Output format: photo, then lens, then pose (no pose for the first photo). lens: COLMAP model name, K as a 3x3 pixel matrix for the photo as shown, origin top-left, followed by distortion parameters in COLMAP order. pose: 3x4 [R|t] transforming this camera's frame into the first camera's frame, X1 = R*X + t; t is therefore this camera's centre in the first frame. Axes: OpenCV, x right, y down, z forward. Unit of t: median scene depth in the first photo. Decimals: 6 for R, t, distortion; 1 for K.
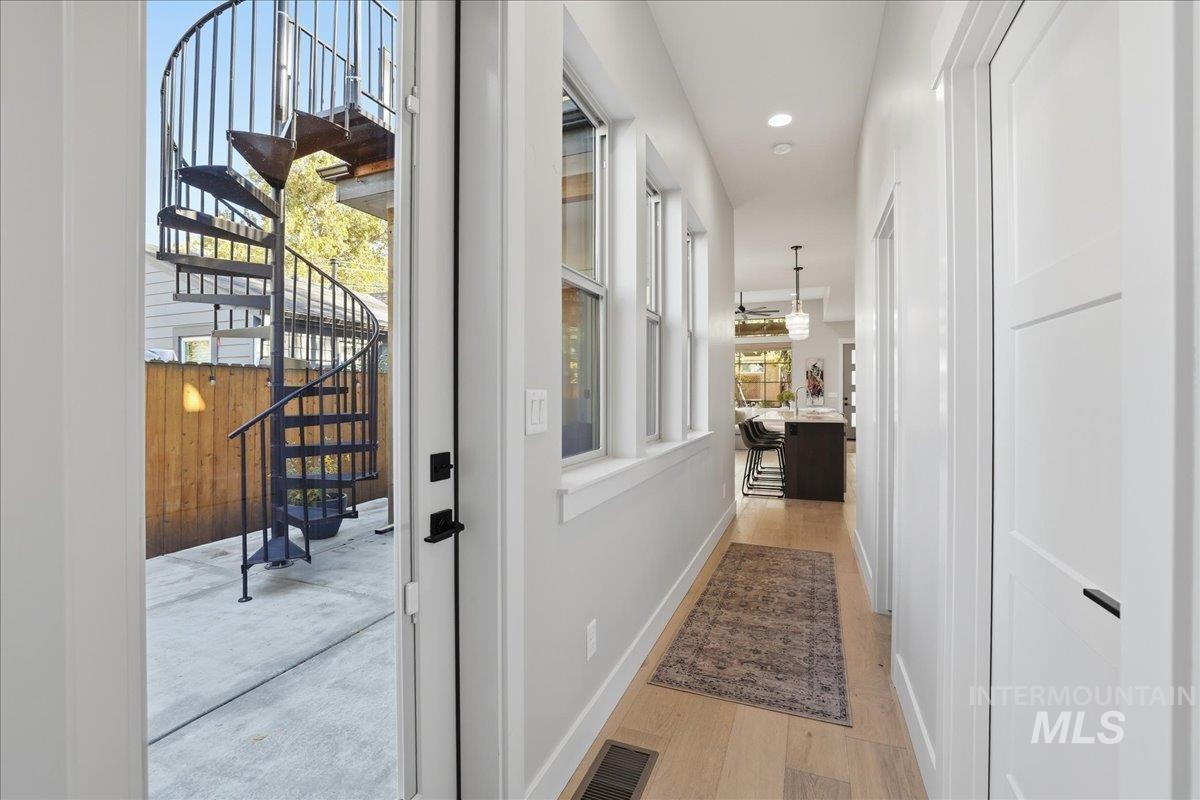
lens RADIAL K [[523.2, 0, 588.5], [0, 523.2, 387.1], [0, 0, 1]] dist [-0.043762, 0.015959]
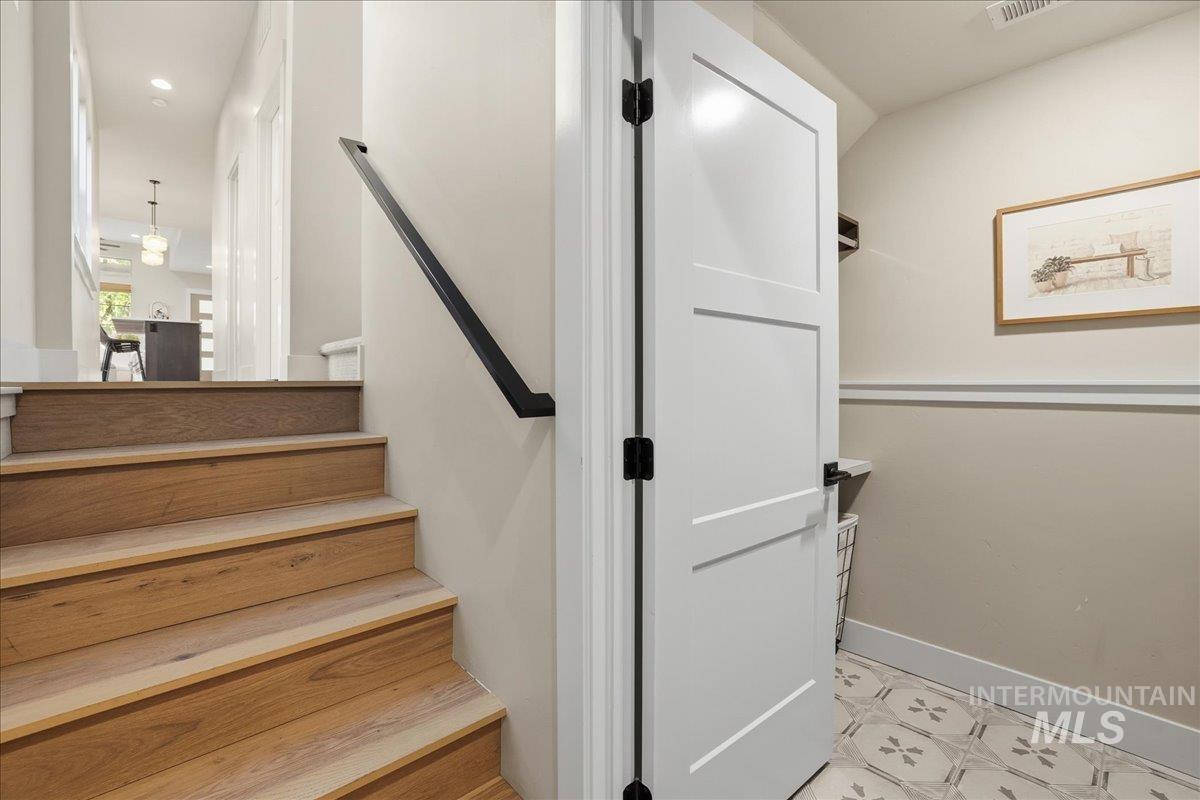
lens RADIAL K [[523.2, 0, 588.5], [0, 523.2, 387.1], [0, 0, 1]] dist [-0.043762, 0.015959]
pose [[0.420560, -0.002042, 0.907262, -0.451738], [-0.002566, 0.999991, 0.003441, 0.356568], [-0.907261, -0.003775, 0.420551, -0.756460]]
